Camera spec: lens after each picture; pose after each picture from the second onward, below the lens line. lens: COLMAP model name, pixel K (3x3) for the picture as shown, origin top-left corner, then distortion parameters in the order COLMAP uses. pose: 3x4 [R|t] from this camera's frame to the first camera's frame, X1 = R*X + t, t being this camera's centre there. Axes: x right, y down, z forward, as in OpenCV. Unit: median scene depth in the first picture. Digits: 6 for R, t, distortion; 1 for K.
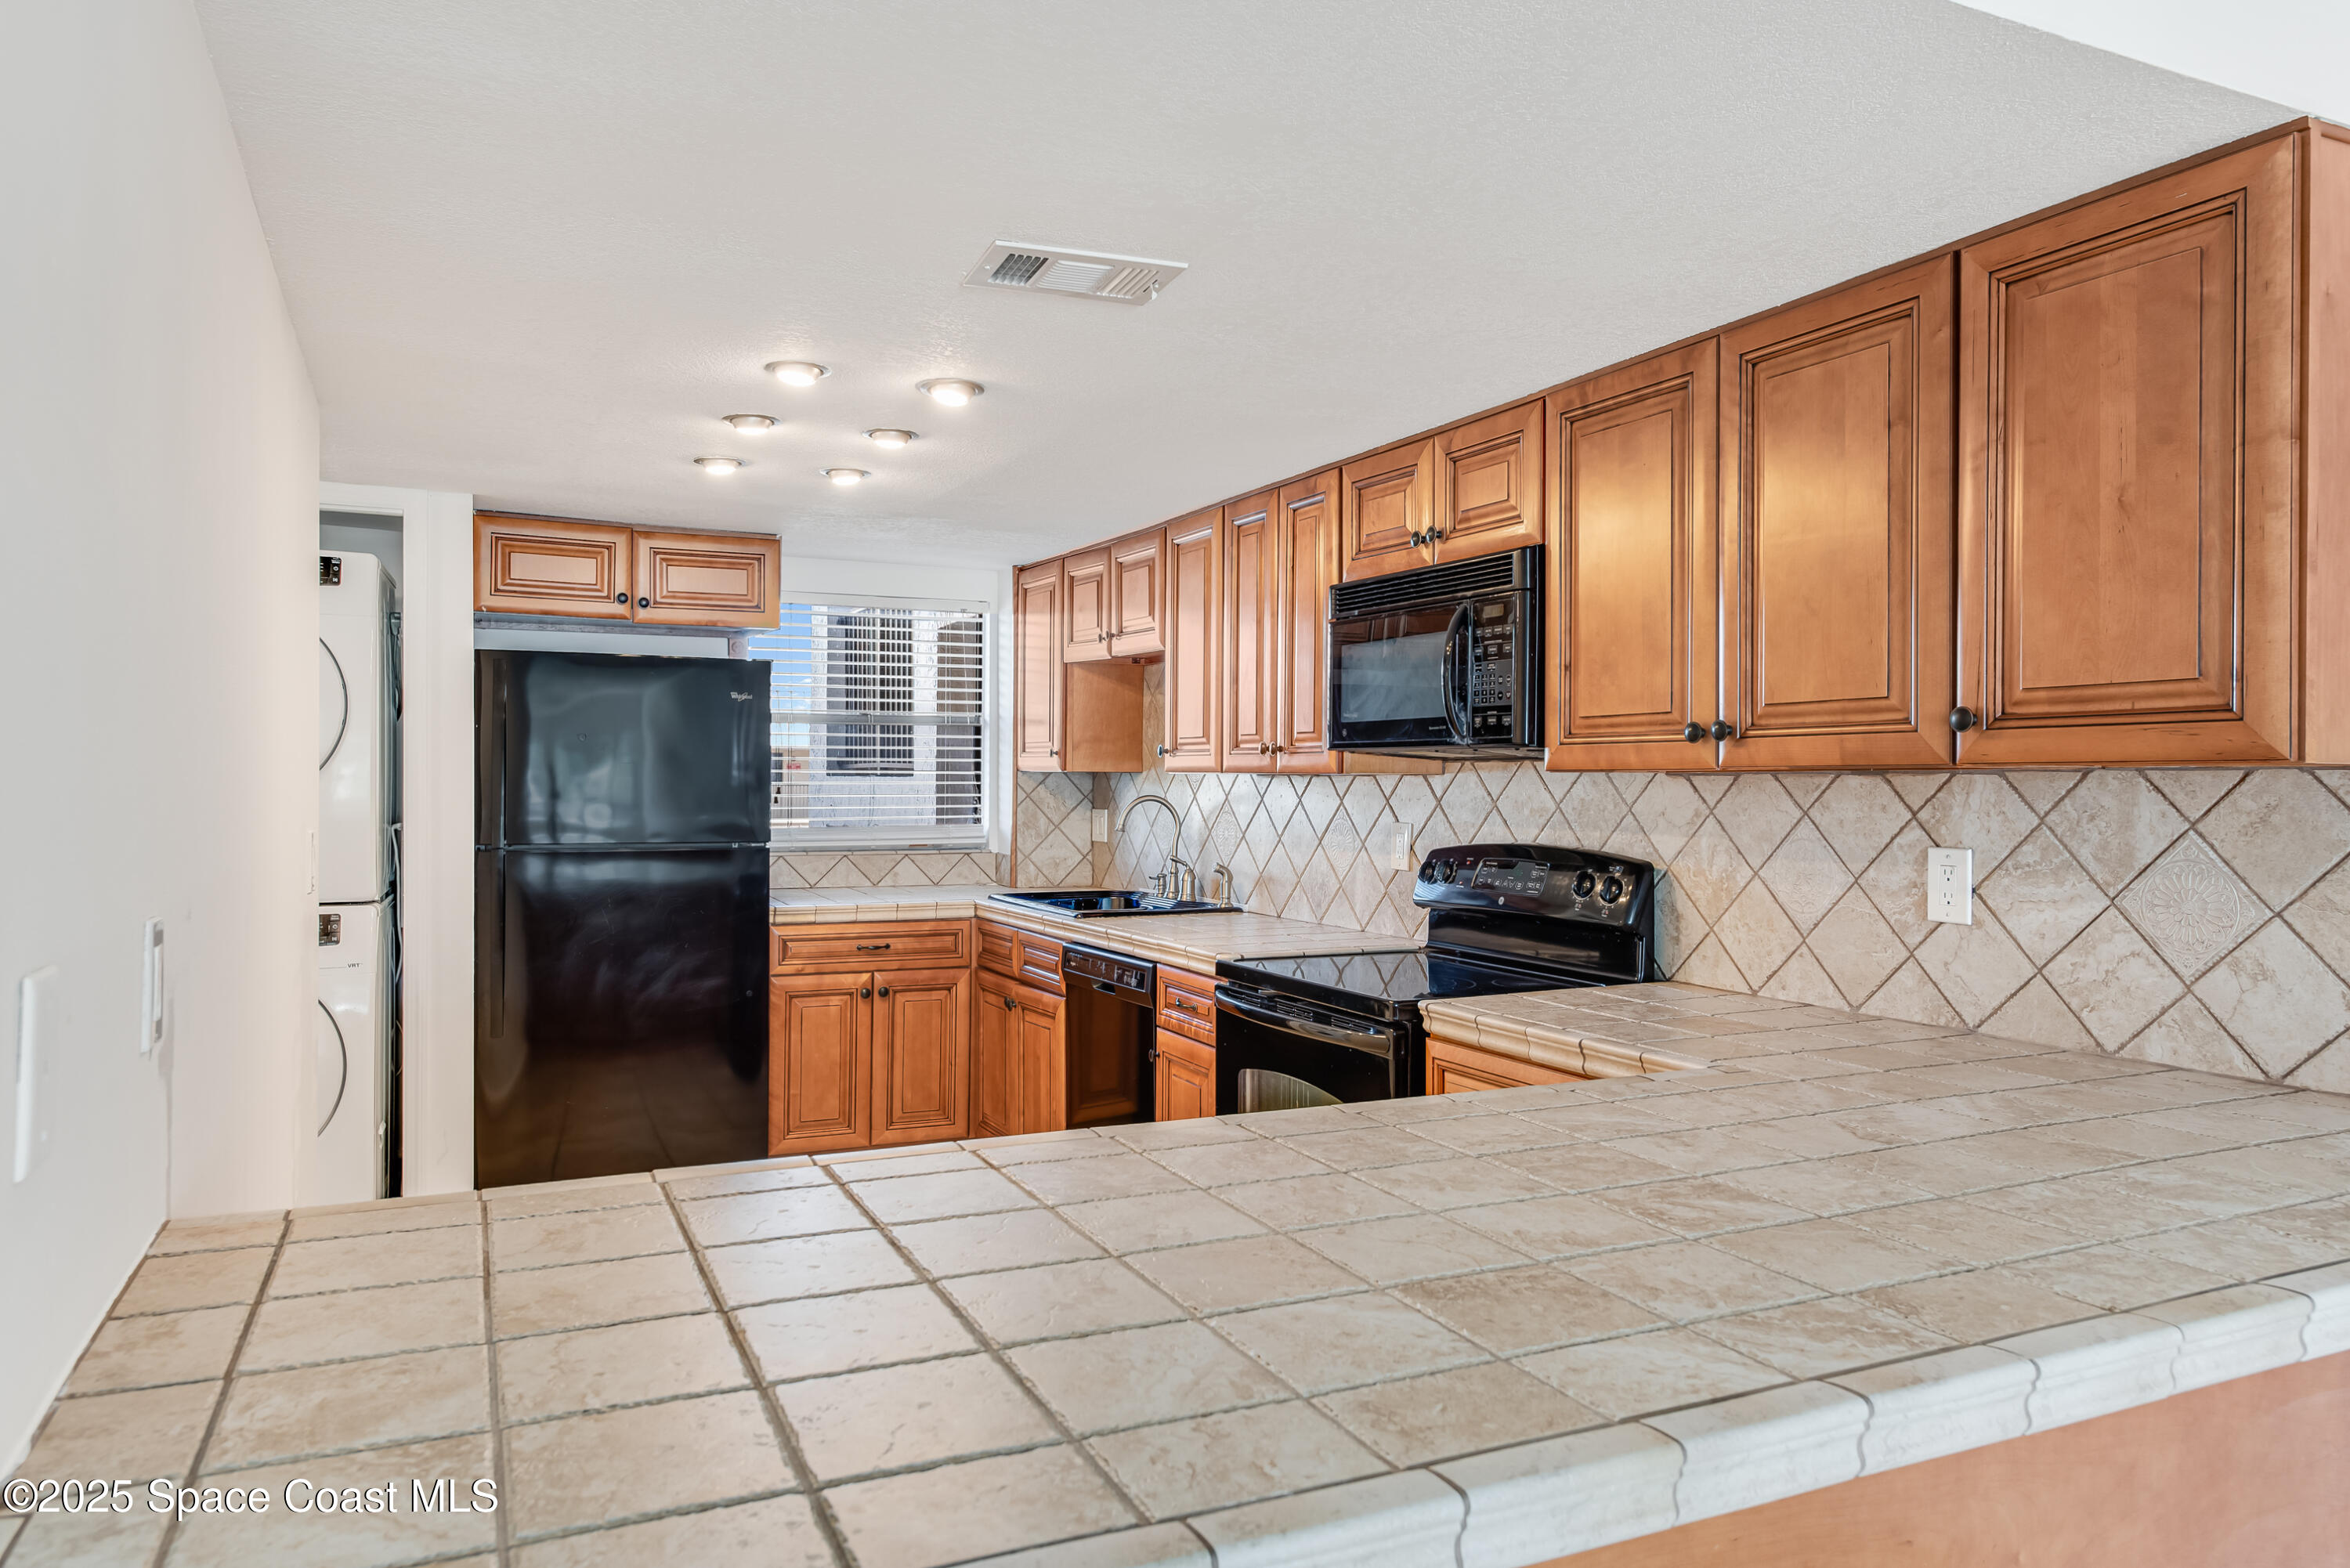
lens RADIAL K [[1611.8, 0, 1167.9], [0, 1611.8, 778.0], [0, 0, 1]] dist [0.004358, 0.000506]
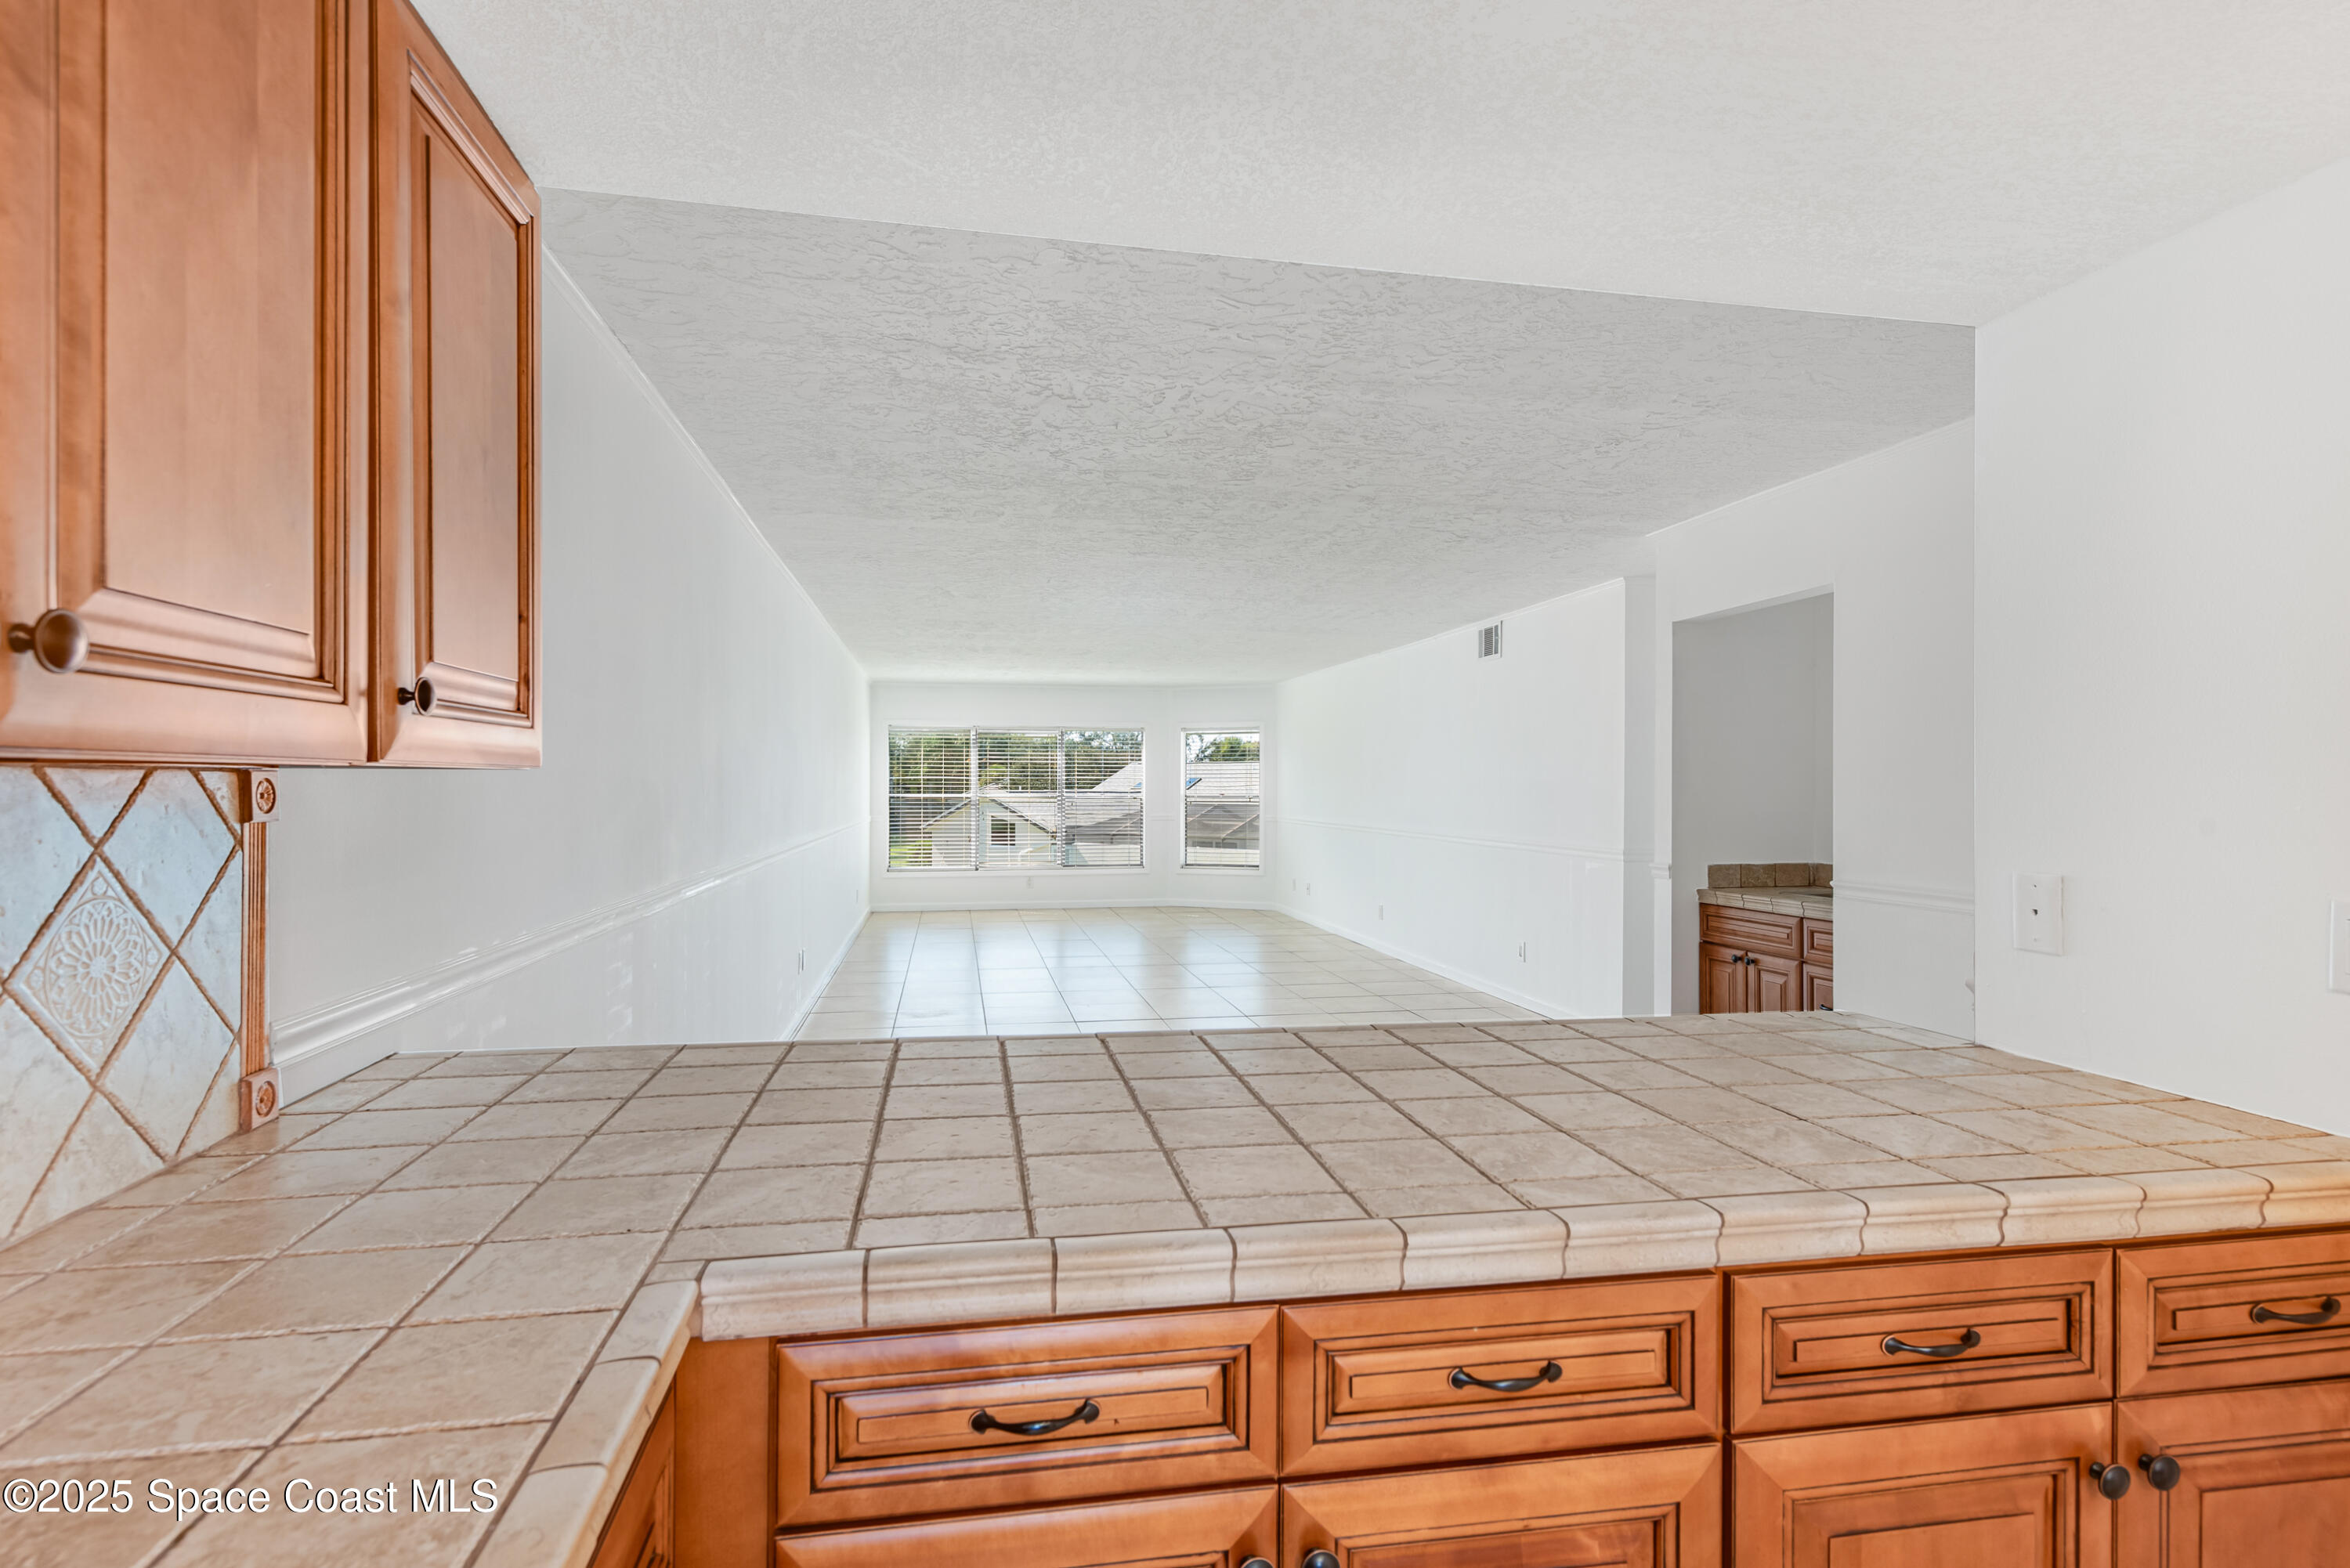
lens RADIAL K [[1197.8, 0, 1177.8], [0, 1197.8, 794.4], [0, 0, 1]] dist [0.013152, 0.000345]
pose [[-0.964663, -0.002647, 0.263472, 0.036557], [-0.002581, 0.999996, 0.000598, 0.003452], [-0.263473, -0.000103, -0.964667, 0.954003]]
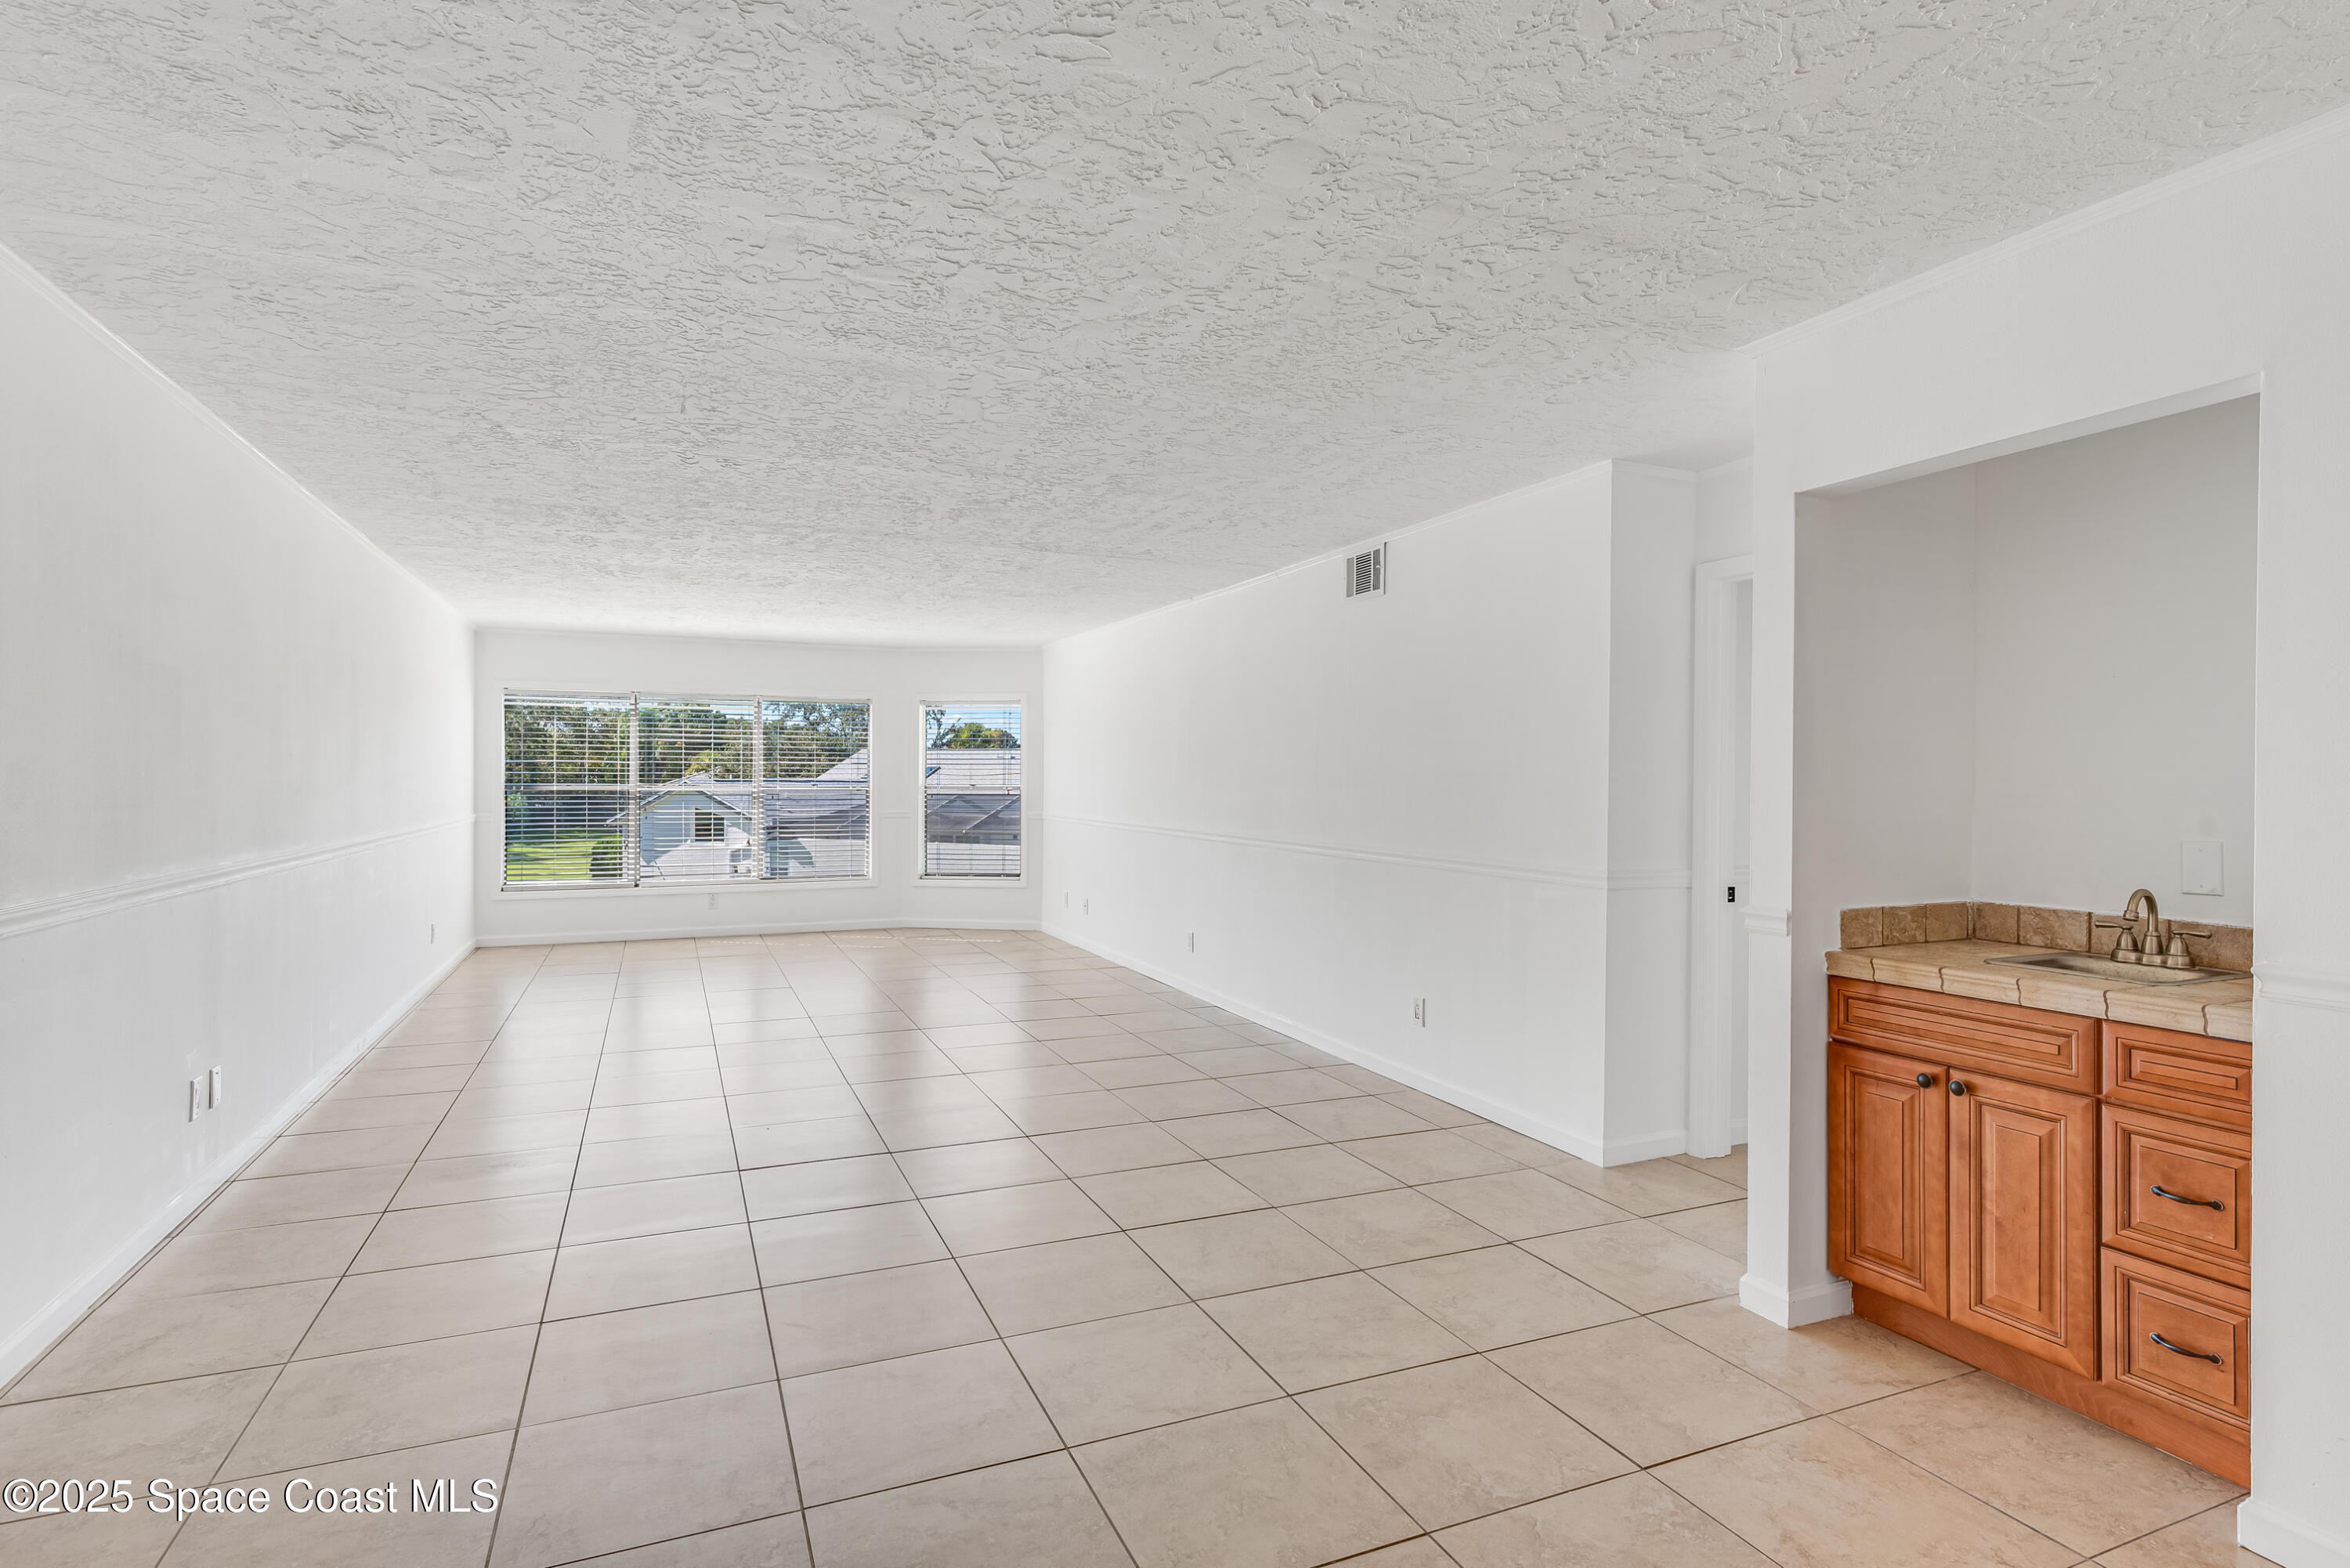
lens RADIAL K [[1197.8, 0, 1181.5], [0, 1197.8, 785.7], [0, 0, 1]] dist [0.013152, 0.000345]
pose [[-0.998917, -0.004479, 0.046307, 0.082324], [-0.004415, 0.999989, 0.001497, 0.002686], [-0.046314, 0.001291, -0.998926, 0.790418]]
